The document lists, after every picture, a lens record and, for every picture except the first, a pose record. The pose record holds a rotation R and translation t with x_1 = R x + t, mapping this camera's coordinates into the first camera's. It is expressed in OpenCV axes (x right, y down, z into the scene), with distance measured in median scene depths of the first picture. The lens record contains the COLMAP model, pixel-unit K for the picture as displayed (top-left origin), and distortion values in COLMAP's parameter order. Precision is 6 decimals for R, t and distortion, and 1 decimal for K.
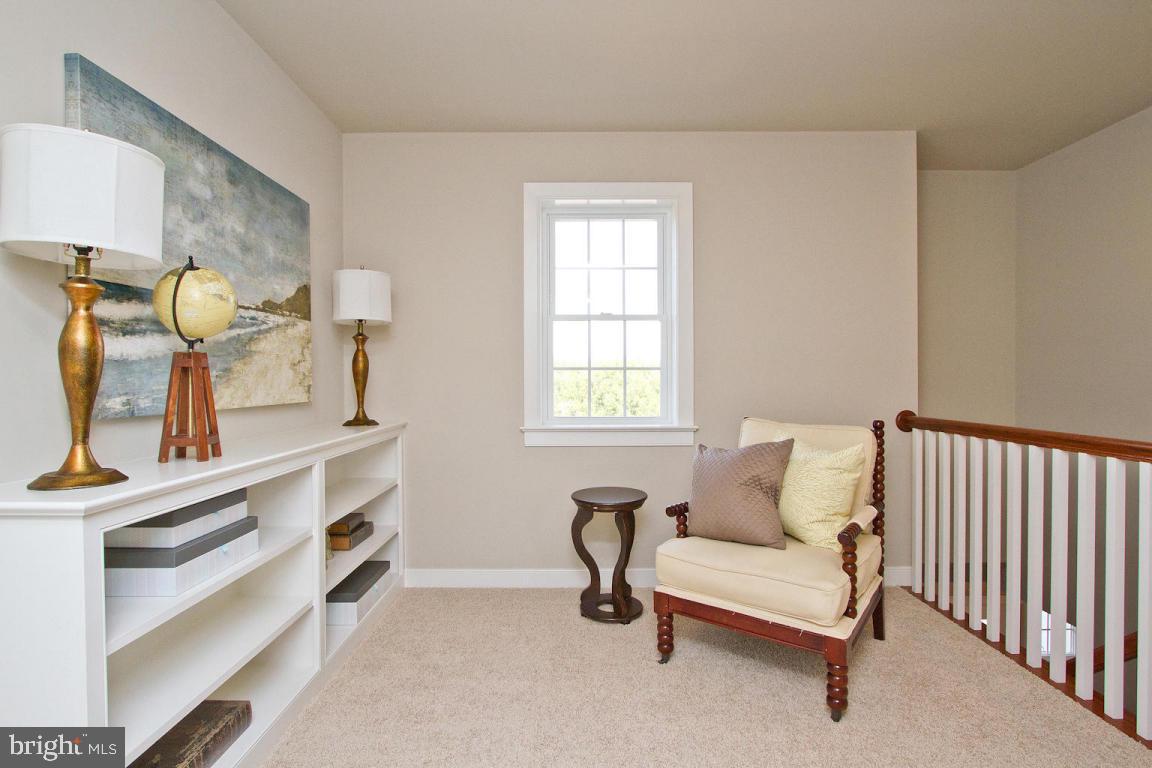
lens RADIAL K [[593.4, 0, 571.3], [0, 593.4, 377.8], [0, 0, 1]] dist [-0.009587, 0.000206]
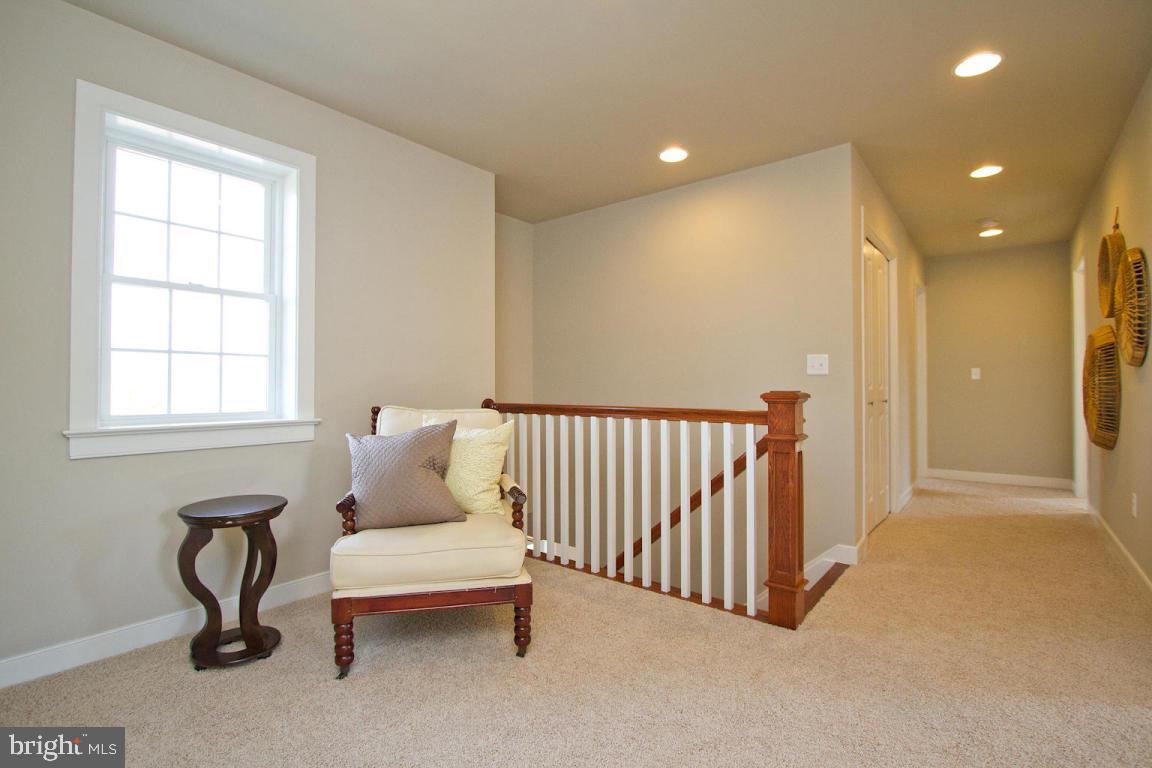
lens RADIAL K [[557.1, 0, 581.7], [0, 557.1, 375.9], [0, 0, 1]] dist [-0.020334, 0.004284]
pose [[0.609891, 0.018426, 0.792271, -0.279163], [0.001384, 0.999703, -0.024315, 0.045496], [-0.792484, 0.015926, 0.609685, 0.187900]]
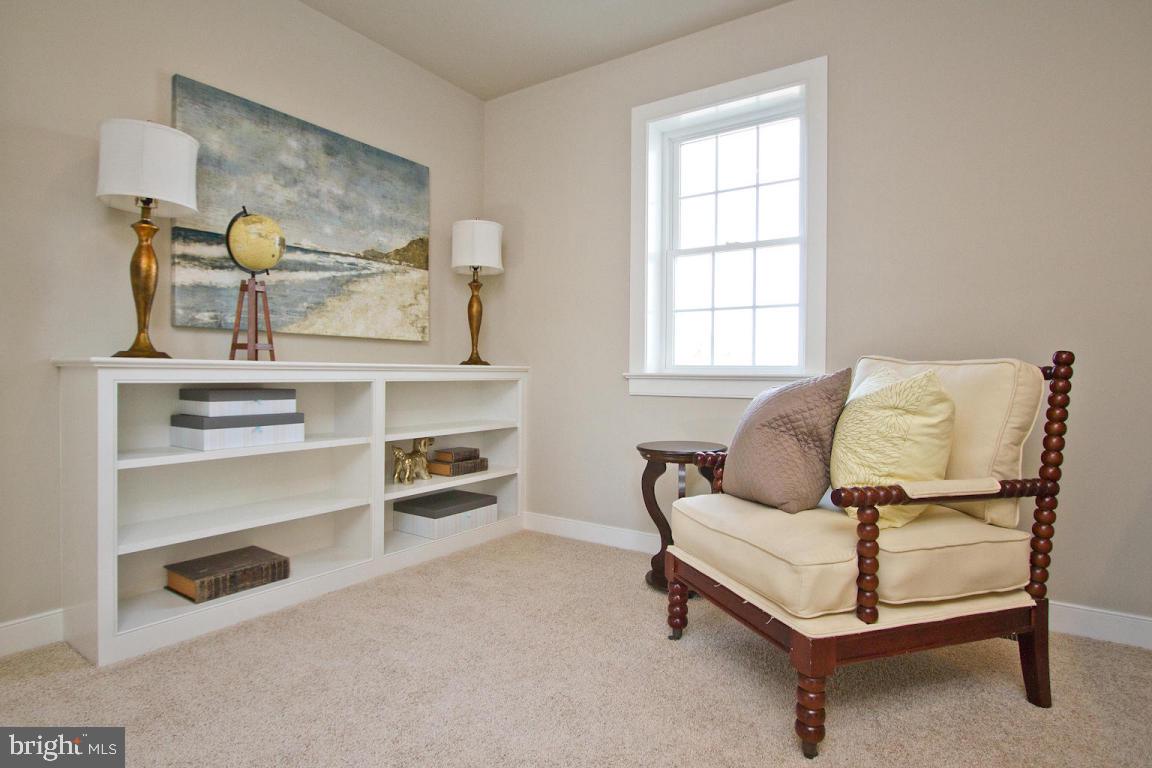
lens RADIAL K [[630.7, 0, 552.4], [0, 630.7, 376.9], [0, 0, 1]] dist [-0.016003, 0.003993]
pose [[0.806460, 0.012273, -0.591161, 0.506368], [-0.014440, 0.999895, 0.001060, 0.111871], [0.591112, 0.007681, 0.806553, 0.182424]]
